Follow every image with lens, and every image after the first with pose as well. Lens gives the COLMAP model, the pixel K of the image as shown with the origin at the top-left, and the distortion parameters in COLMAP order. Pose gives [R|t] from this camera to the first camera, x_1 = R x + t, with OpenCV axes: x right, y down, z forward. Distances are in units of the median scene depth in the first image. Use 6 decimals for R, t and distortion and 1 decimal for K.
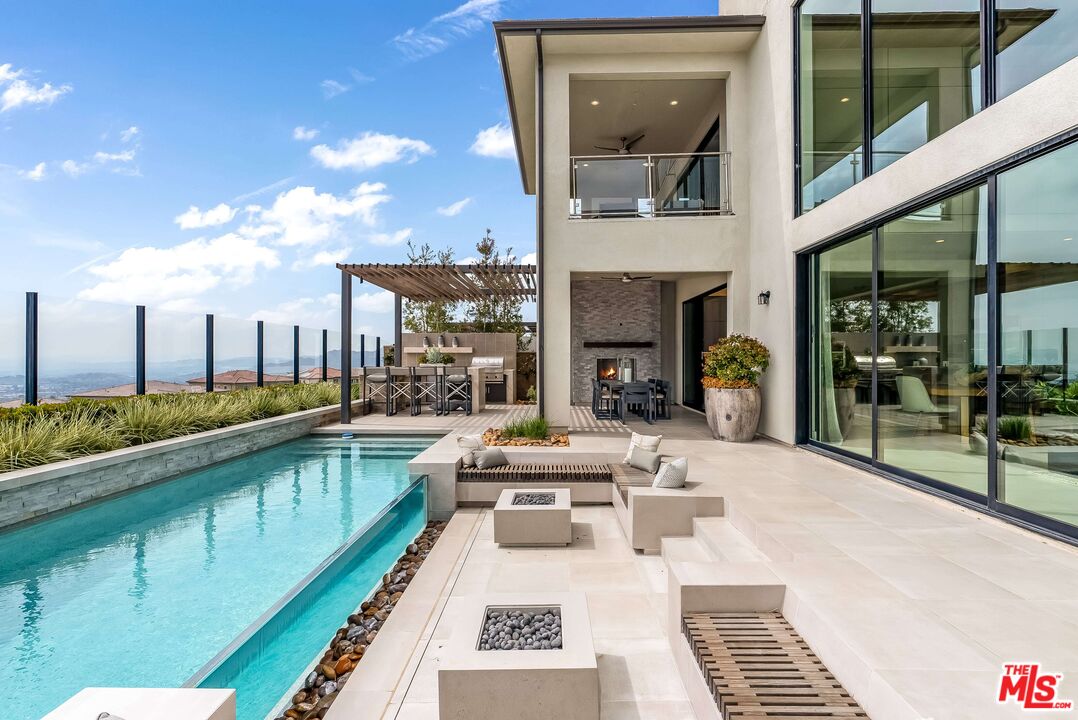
lens RADIAL K [[484.6, 0, 539.0], [0, 484.6, 360.0], [0, 0, 1]] dist [0.000971, 0.000131]
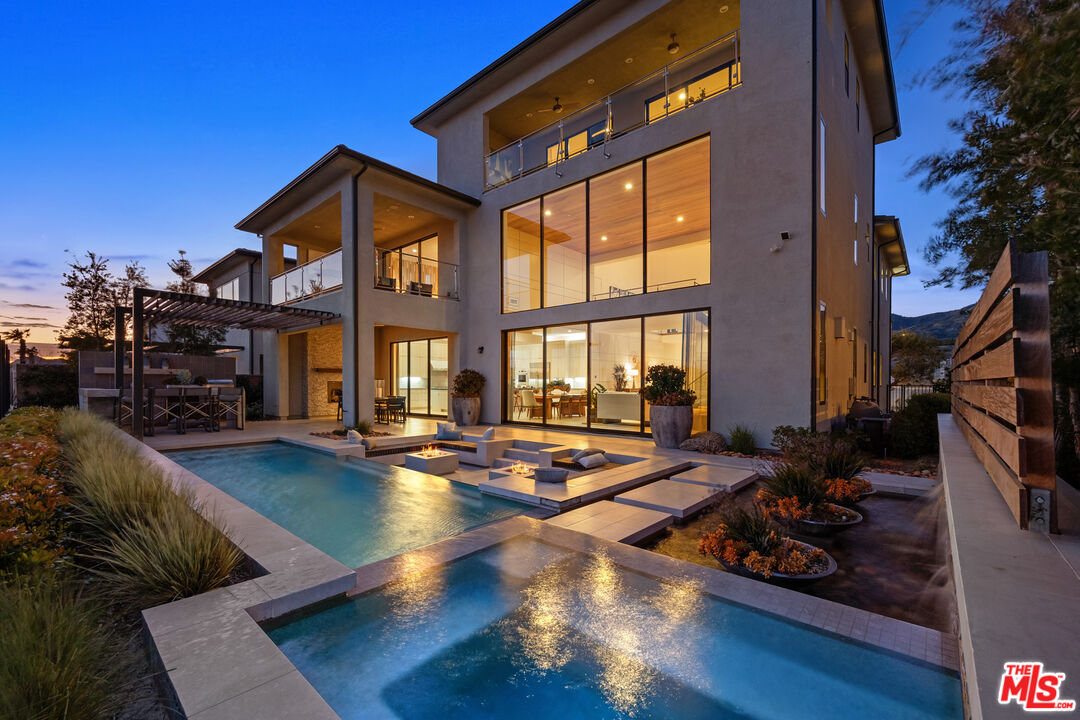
lens RADIAL K [[449.0, 0, 539.7], [0, 449.0, 387.3], [0, 0, 1]] dist [-0.000009, 0.000020]
pose [[0.648436, -0.002090, 0.761267, -0.610762], [-0.002223, 0.999987, 0.004639, 0.008014], [-0.761266, -0.004700, 0.648422, -0.274637]]
